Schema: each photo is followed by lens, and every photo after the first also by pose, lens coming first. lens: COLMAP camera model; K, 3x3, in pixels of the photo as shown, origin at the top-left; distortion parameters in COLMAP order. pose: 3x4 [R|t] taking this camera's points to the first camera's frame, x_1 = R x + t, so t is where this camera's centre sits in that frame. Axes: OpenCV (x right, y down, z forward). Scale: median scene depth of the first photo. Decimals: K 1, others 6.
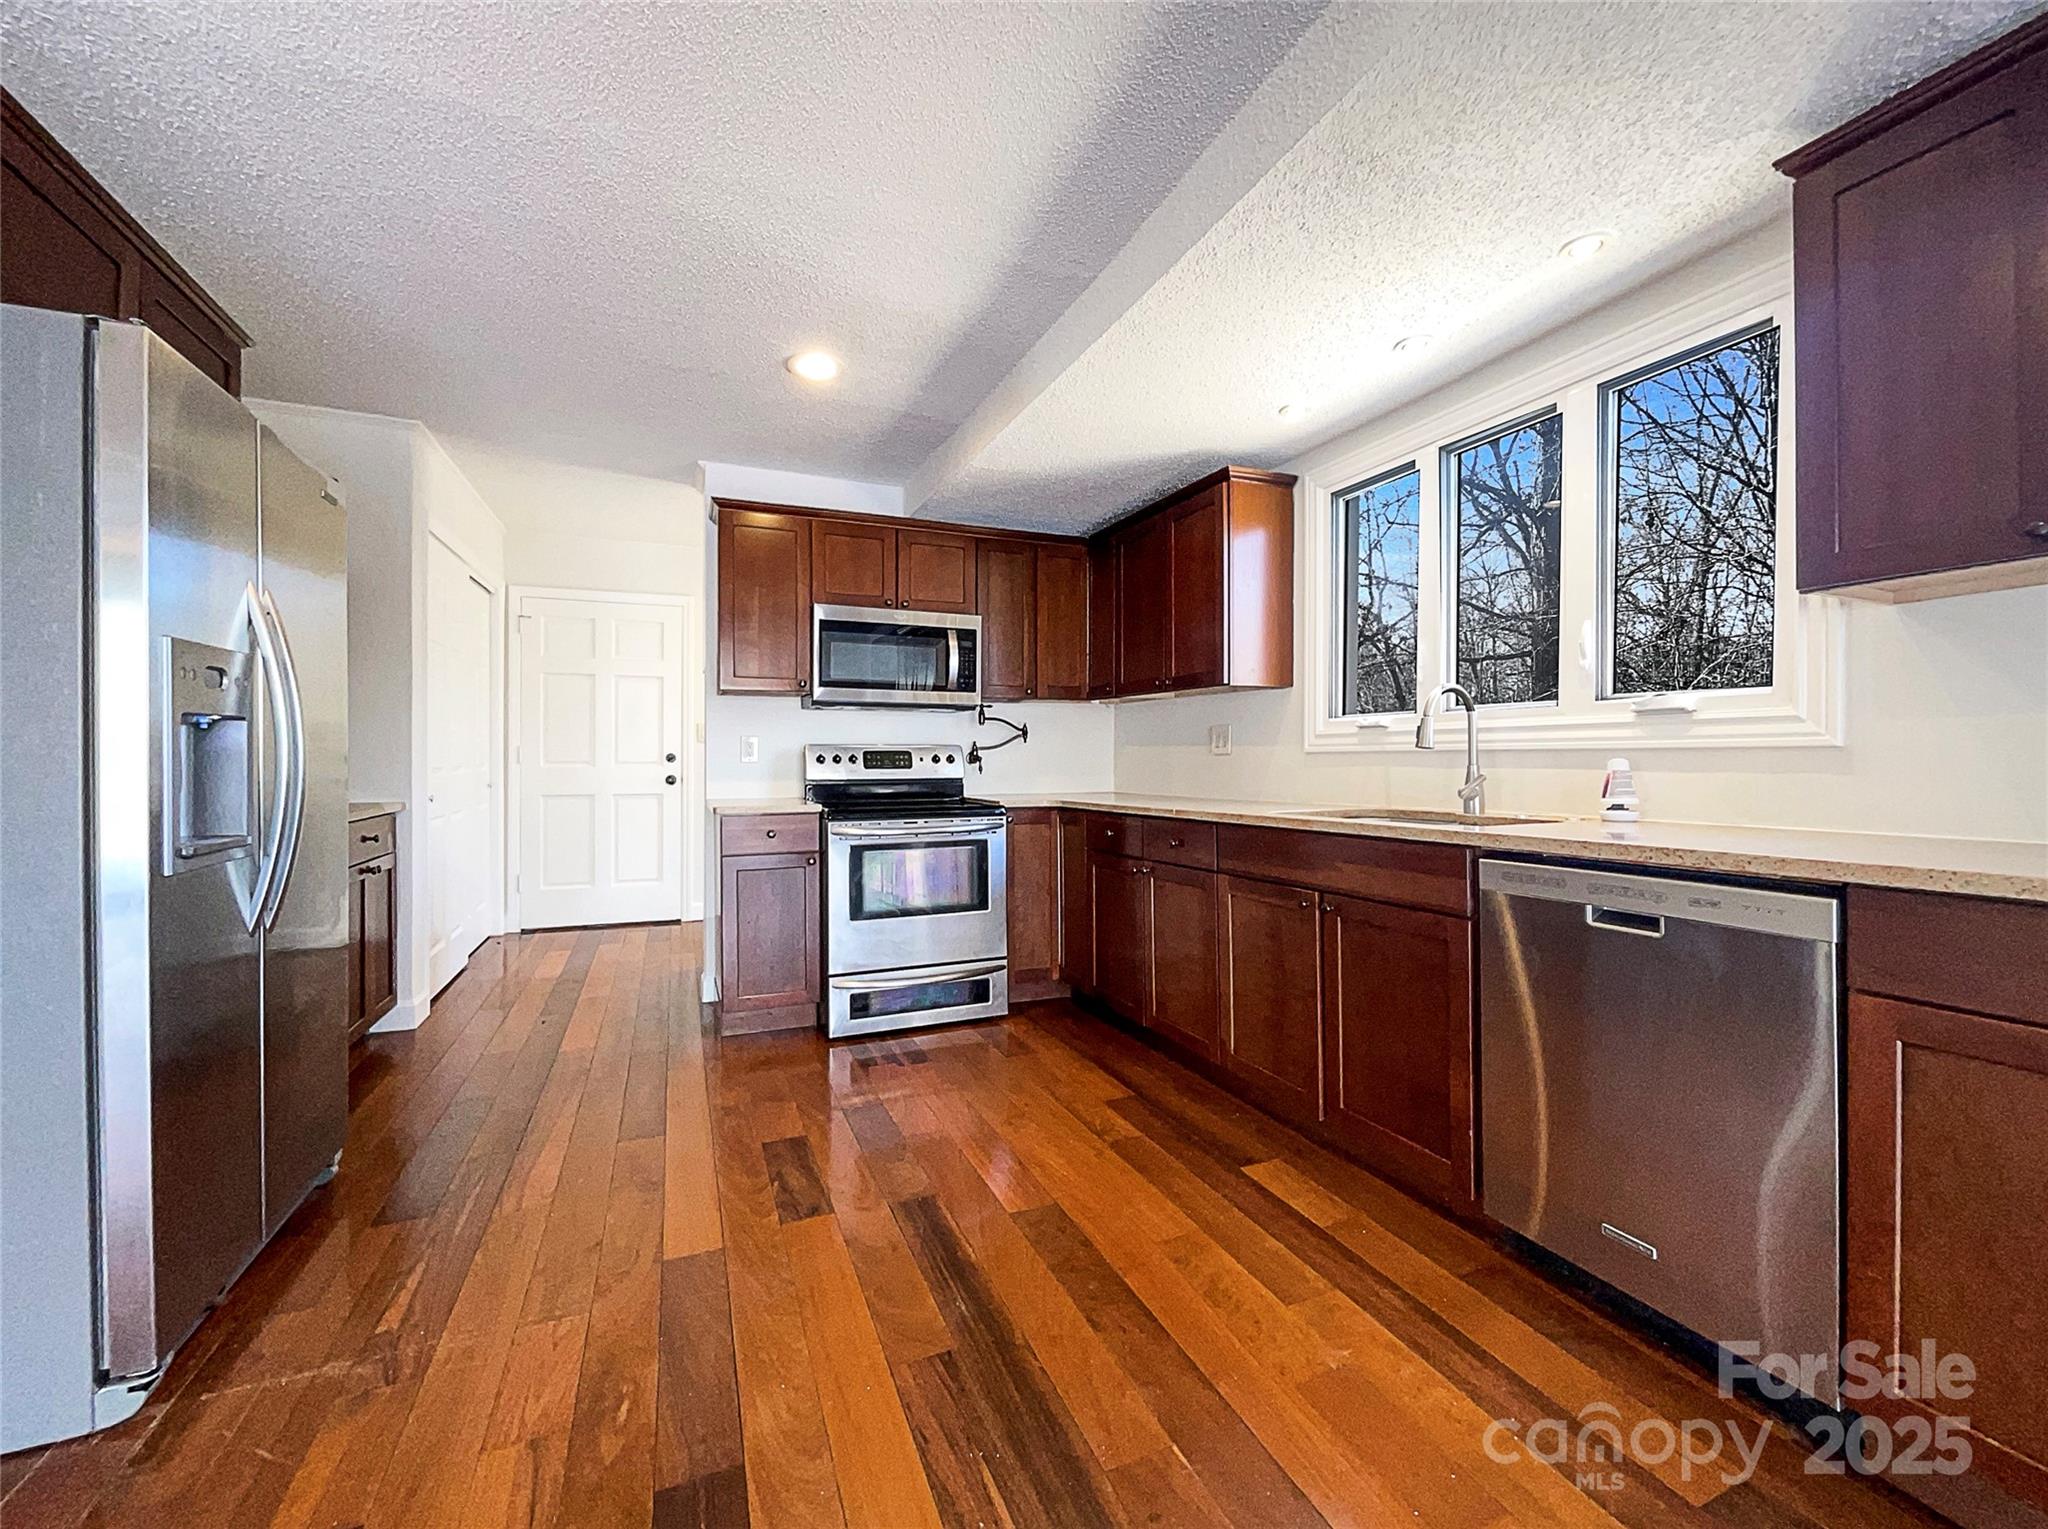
lens RADIAL K [[834.5, 0, 1029.4], [0, 834.5, 763.6], [0, 0, 1]] dist [0.000000, -0.000319]
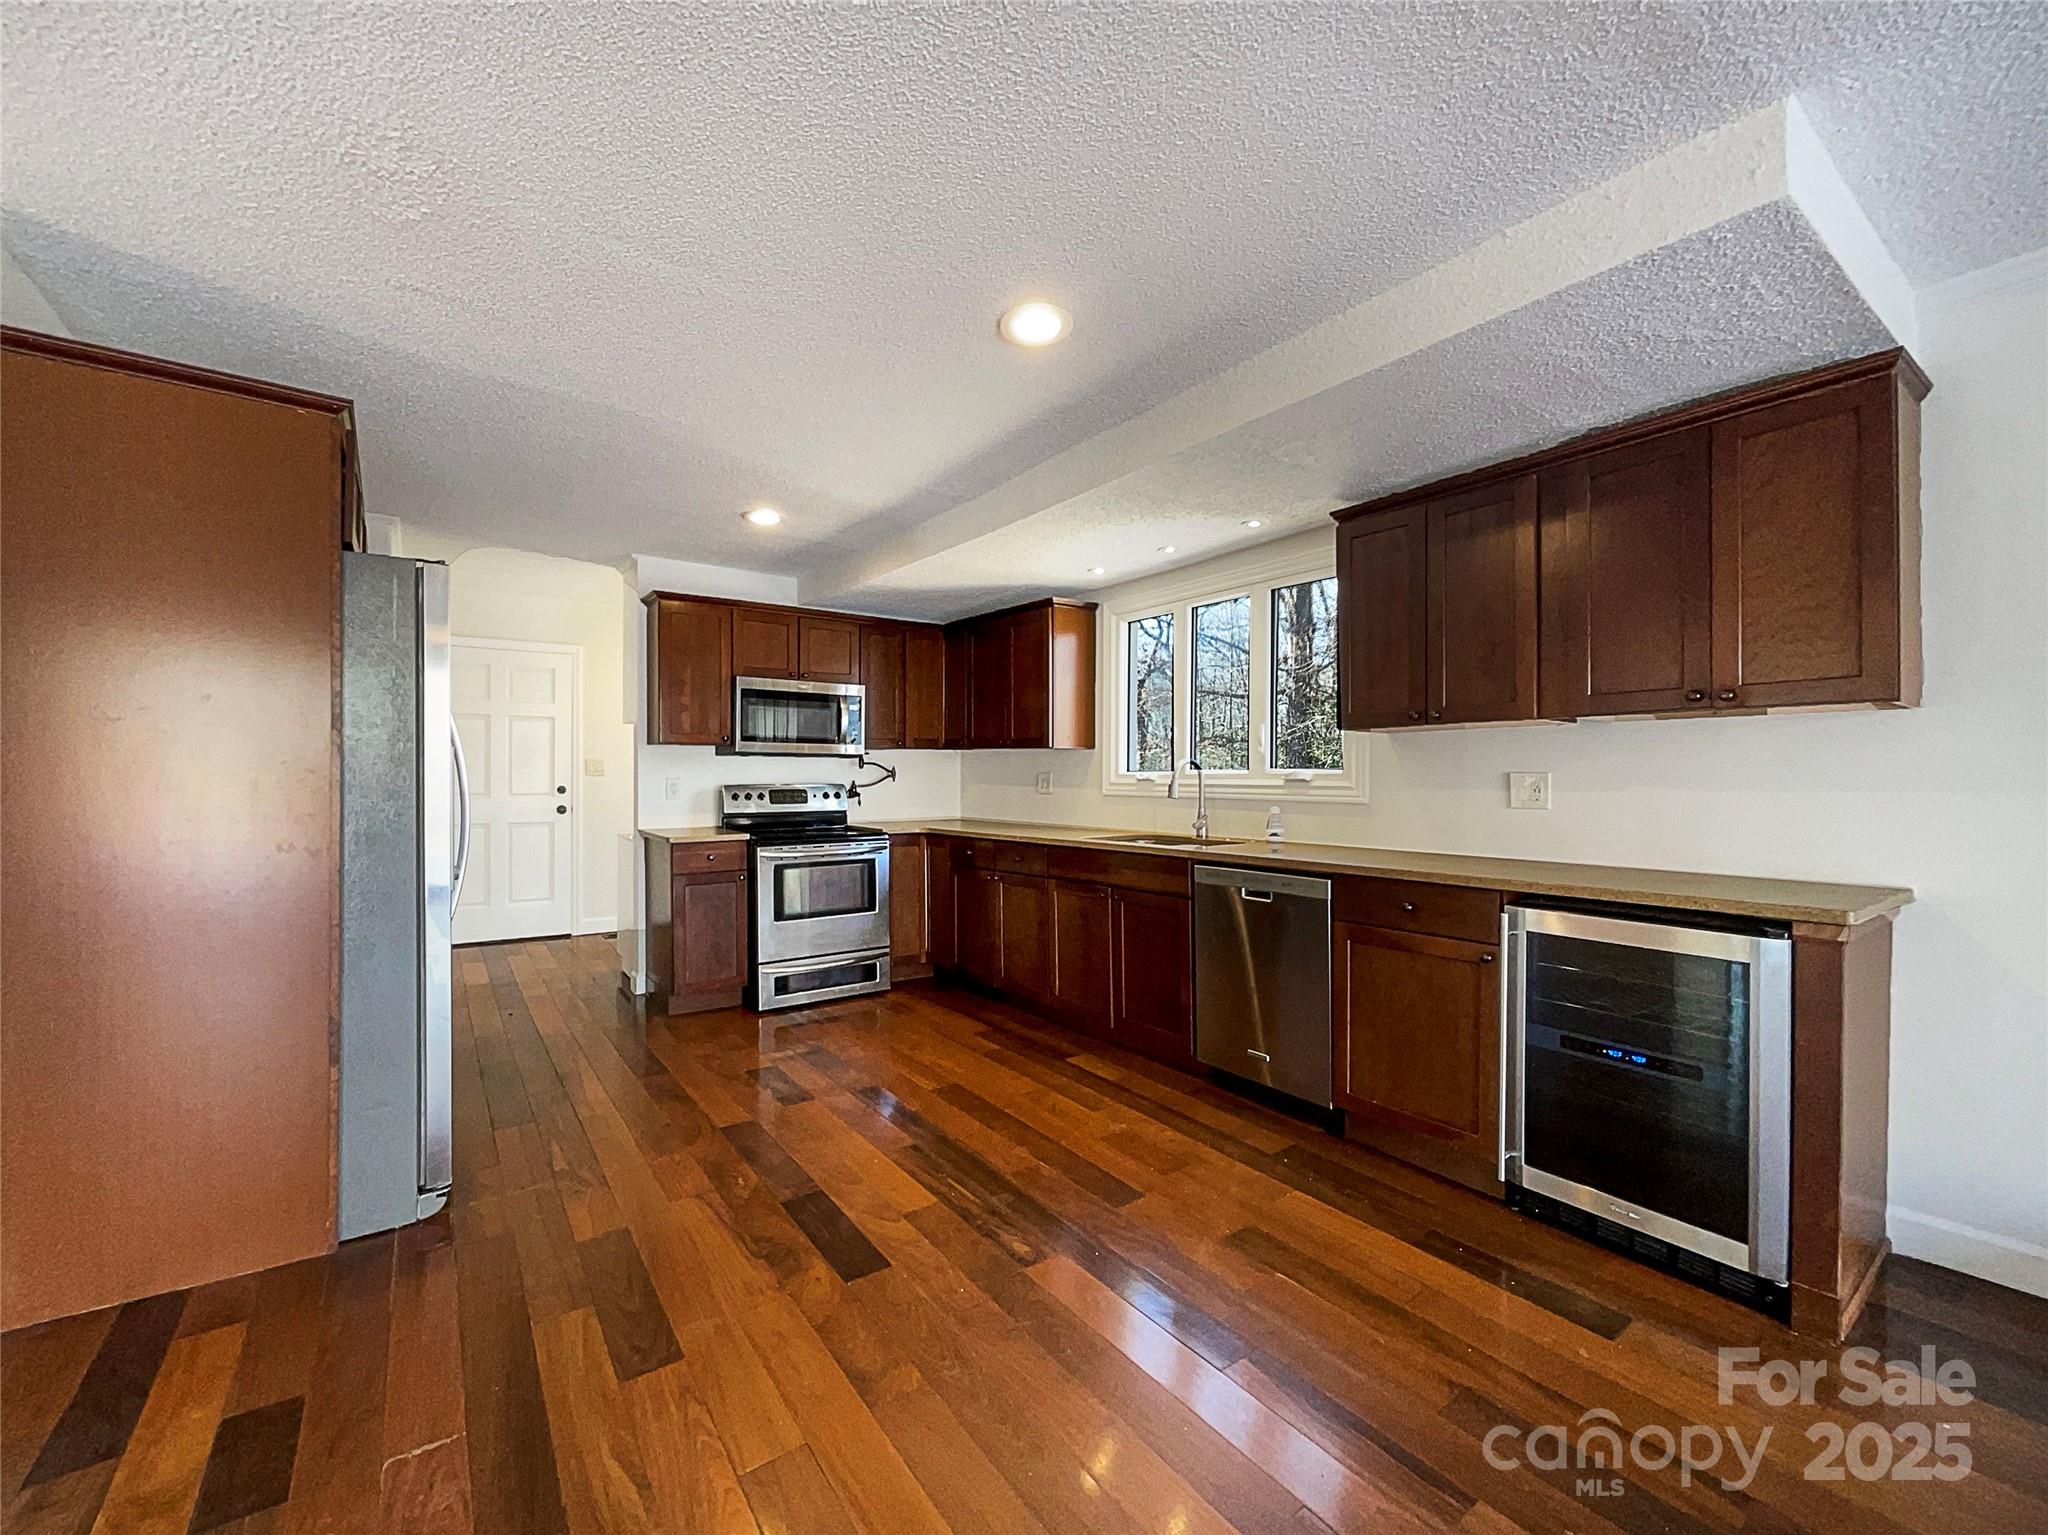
lens RADIAL K [[834.5, 0, 1017.2], [0, 834.5, 773.9], [0, 0, 1]] dist [0.000000, -0.000319]
pose [[0.976214, 0.003969, 0.216771, -0.125709], [-0.002800, 0.999980, -0.005697, -0.039209], [-0.216790, 0.004955, 0.976206, -0.372107]]
